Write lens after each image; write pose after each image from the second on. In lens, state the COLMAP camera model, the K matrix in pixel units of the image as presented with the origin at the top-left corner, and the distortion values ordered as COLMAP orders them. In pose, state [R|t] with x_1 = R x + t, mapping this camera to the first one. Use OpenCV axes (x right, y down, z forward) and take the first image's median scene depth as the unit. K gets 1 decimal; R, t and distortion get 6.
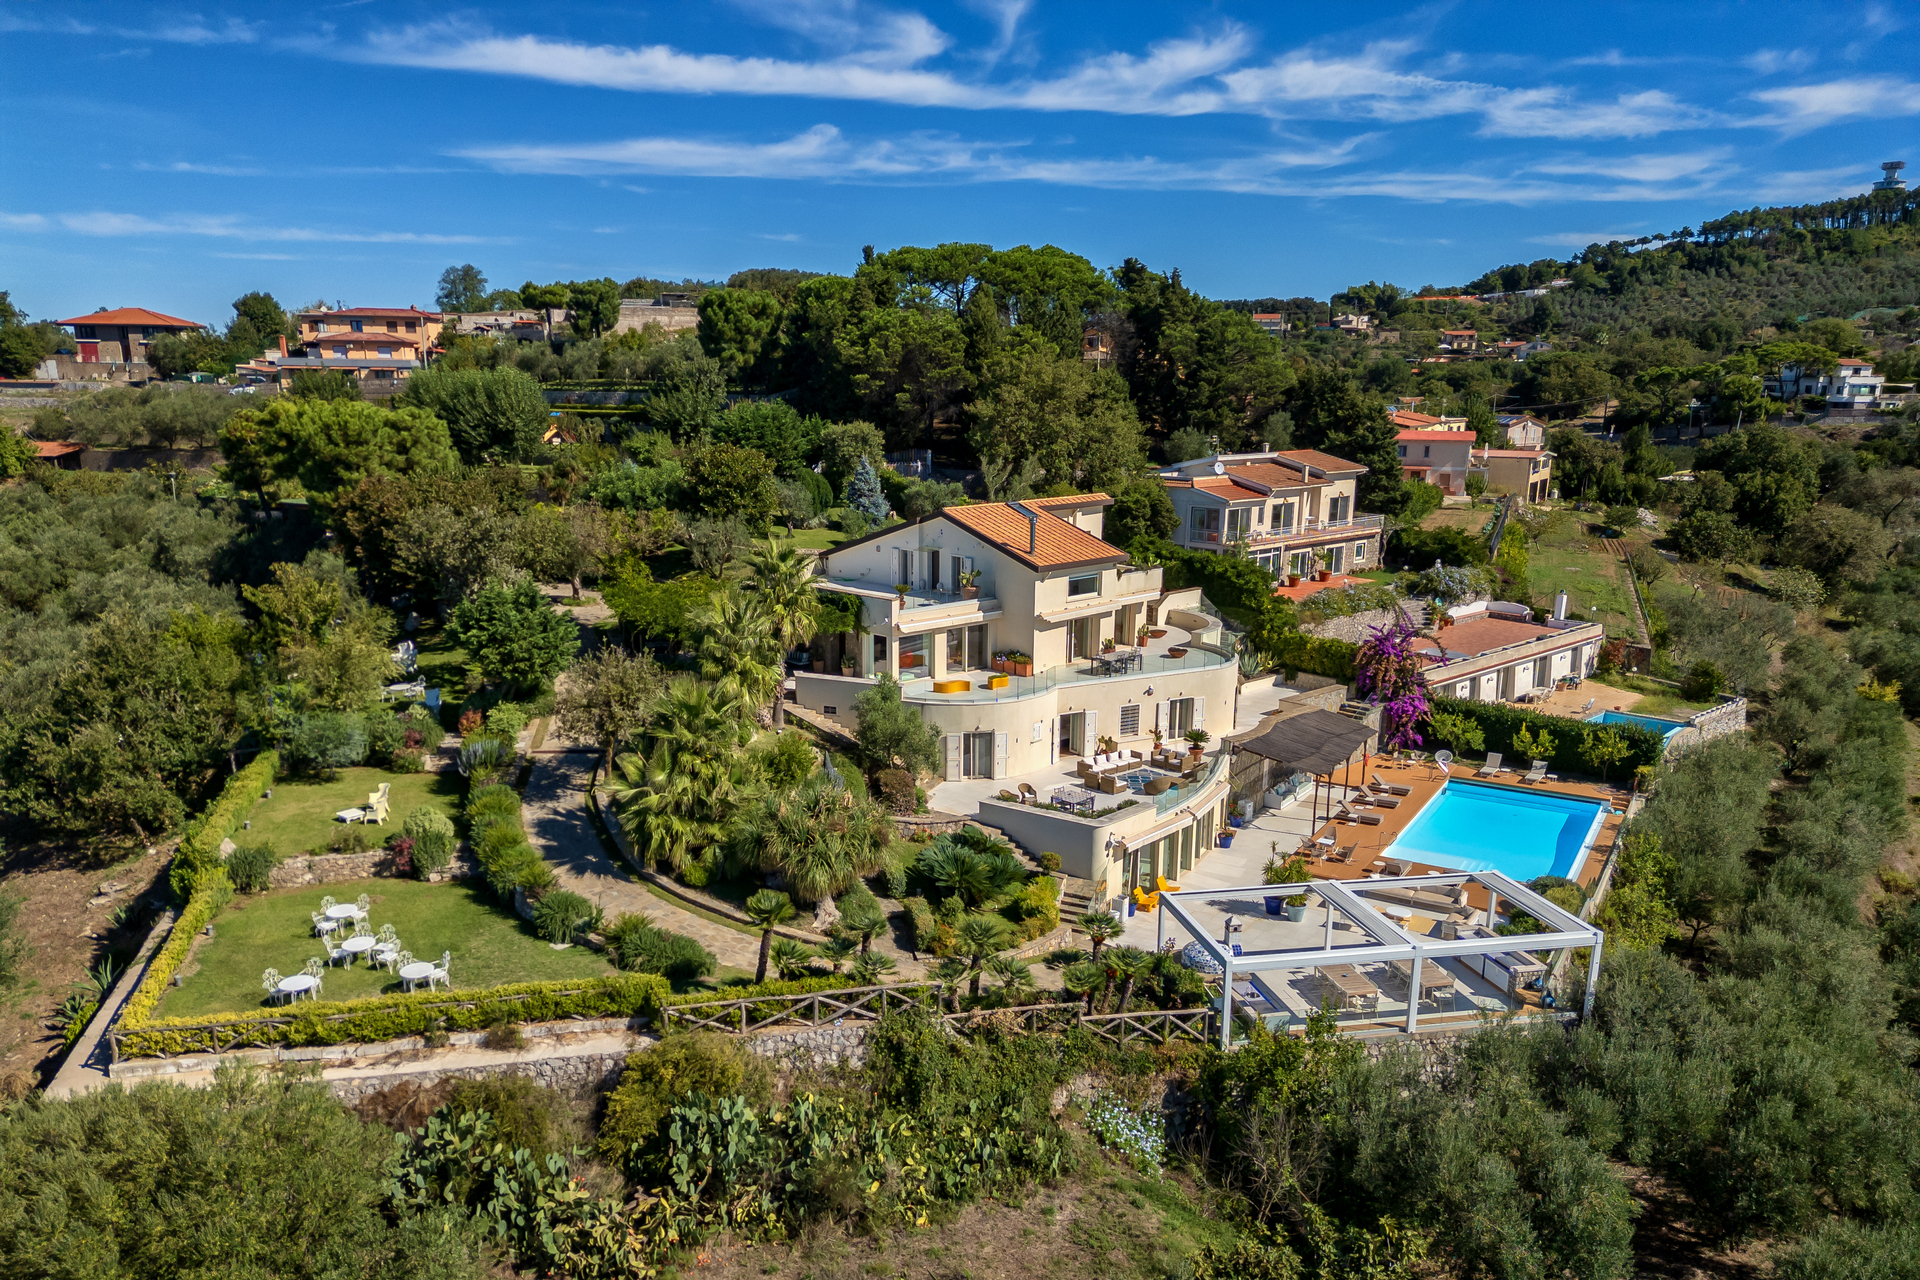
lens RADIAL K [[1329.0, 0, 935.0], [0, 1329.0, 735.1], [0, 0, 1]] dist [0.070672, -0.049007]
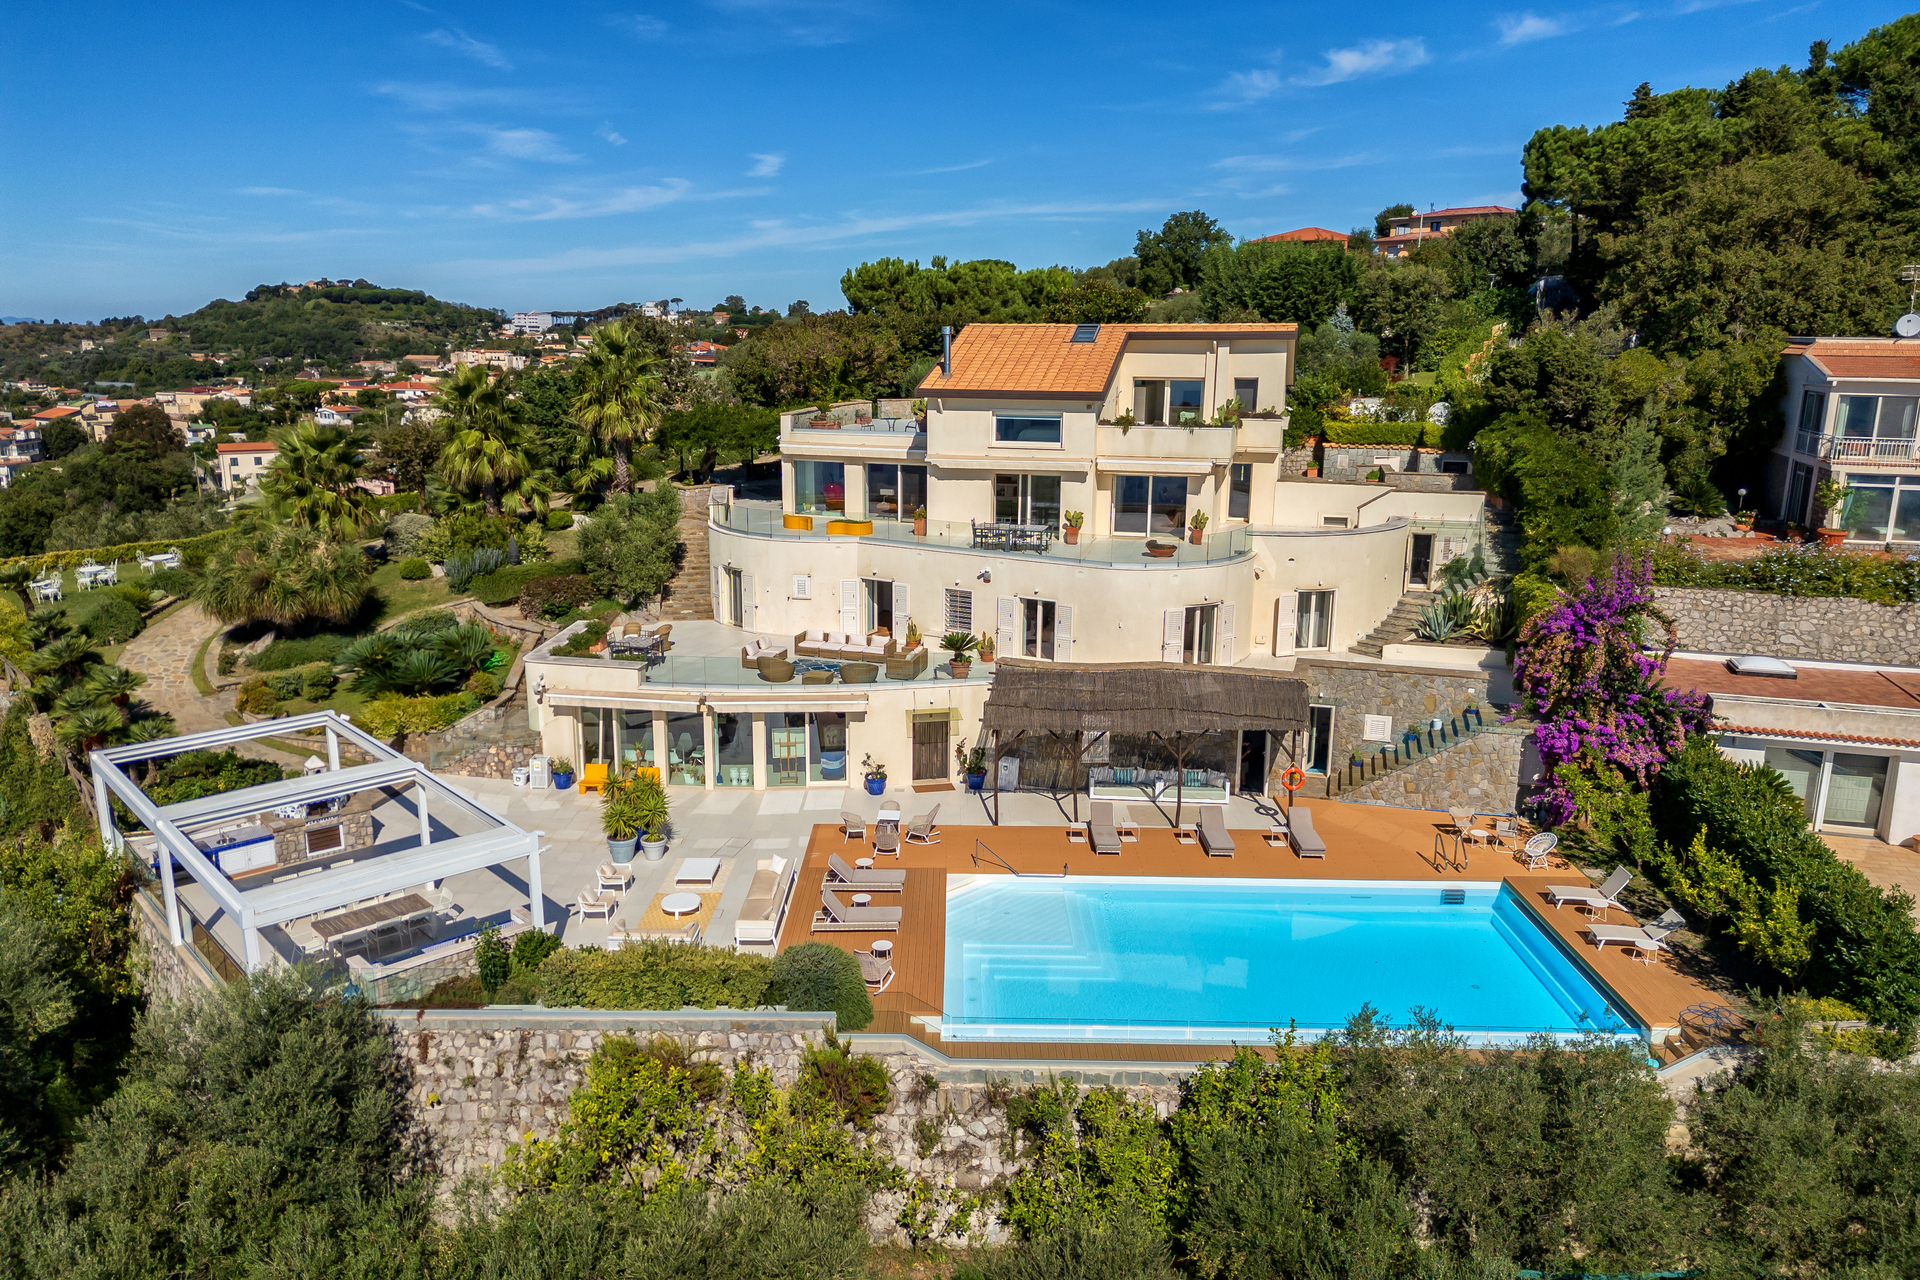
lens RADIAL K [[1331.8, 0, 949.1], [0, 1331.8, 640.0], [0, 0, 1]] dist [0.073154, -0.063427]
pose [[0.519997, 0.198285, -0.830835, 0.540021], [-0.226330, 0.969901, 0.089821, -0.042479], [0.823637, 0.141336, 0.549223, 0.439957]]
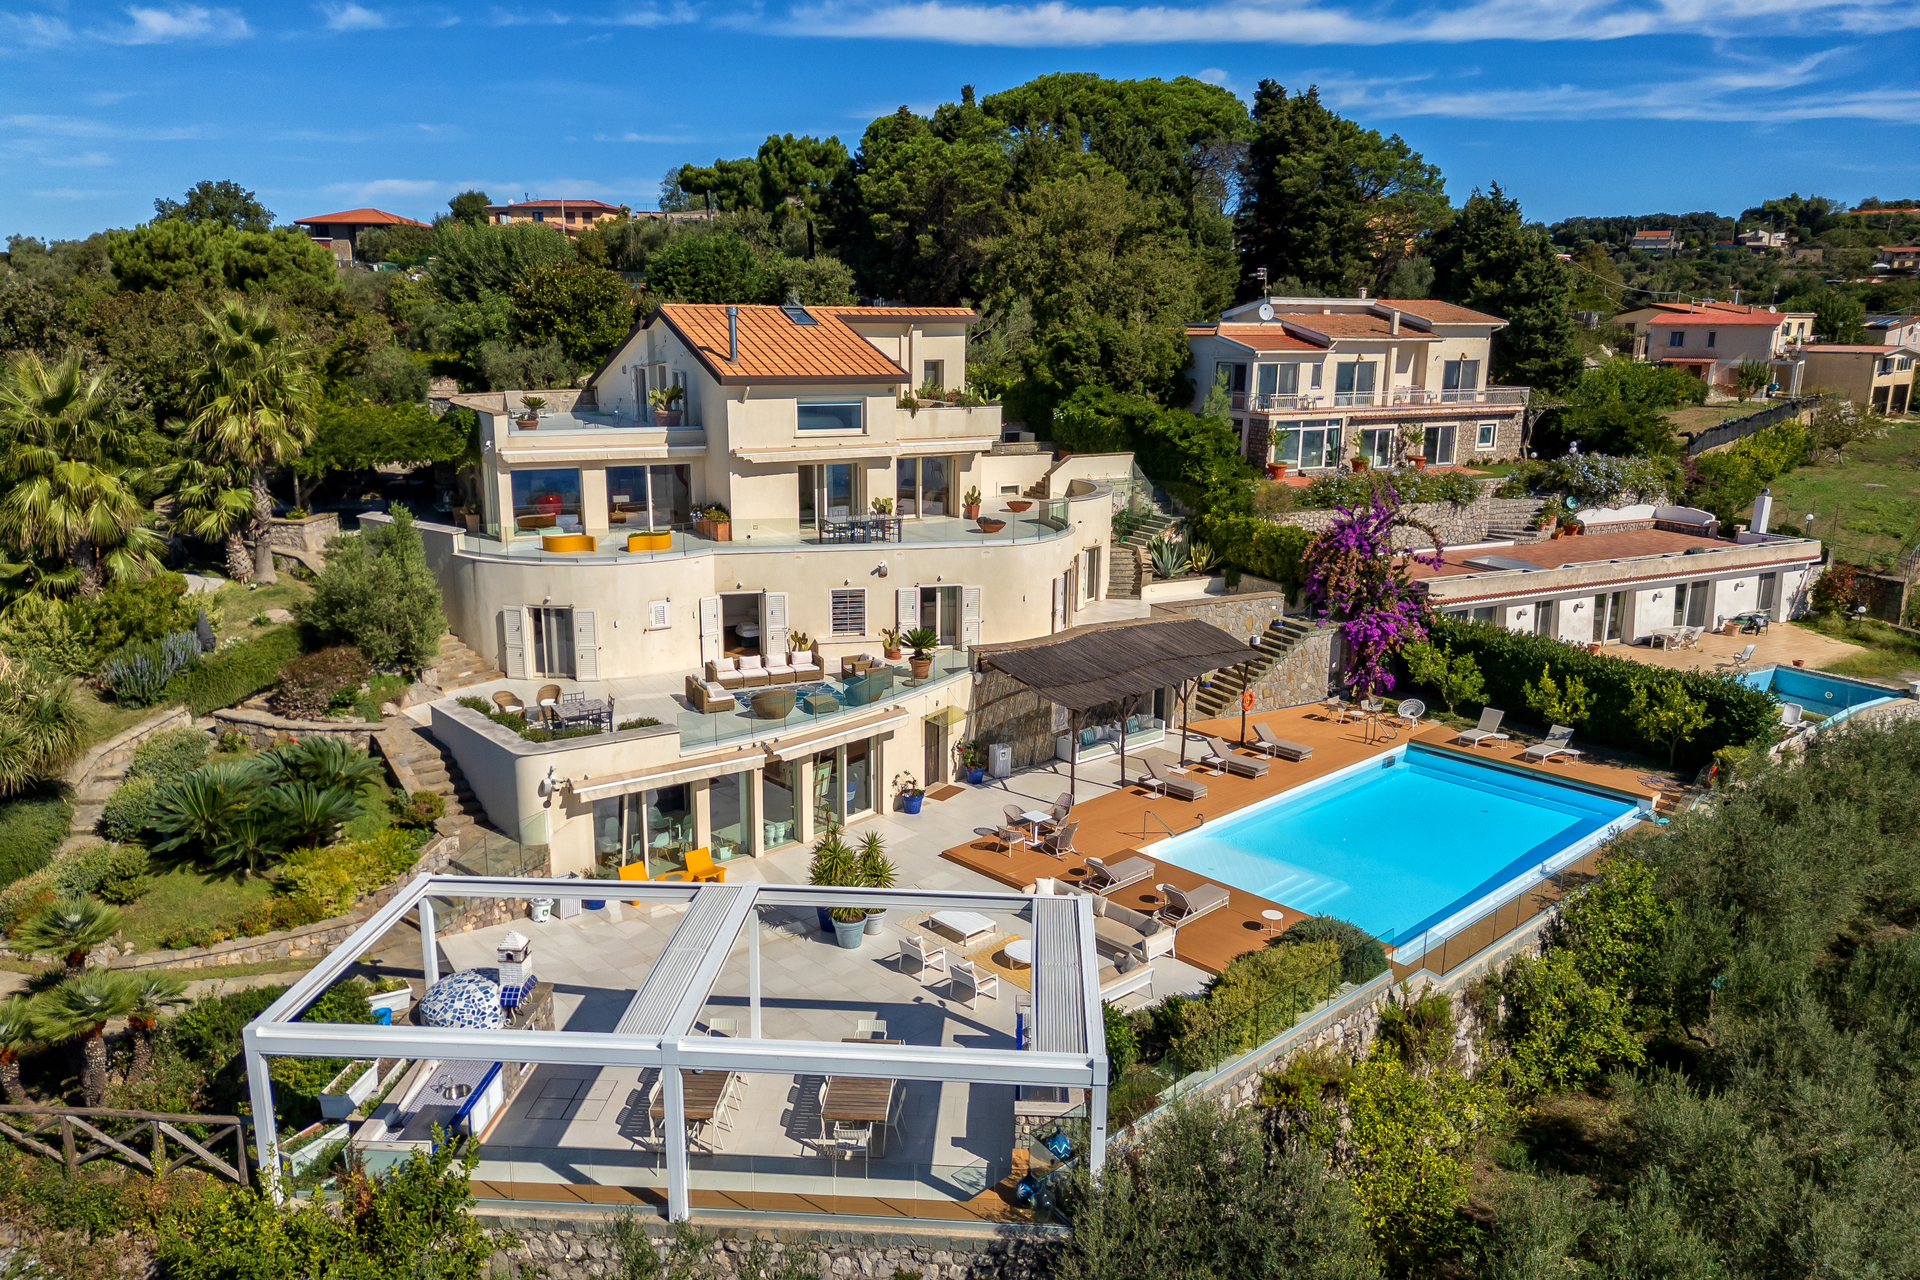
lens RADIAL K [[1331.8, 0, 949.1], [0, 1331.8, 640.0], [0, 0, 1]] dist [0.073154, -0.063427]
pose [[0.966175, 0.062544, -0.250186, 0.264351], [-0.069807, 0.997355, -0.020254, 0.009516], [0.248258, 0.037034, 0.967986, 0.267059]]
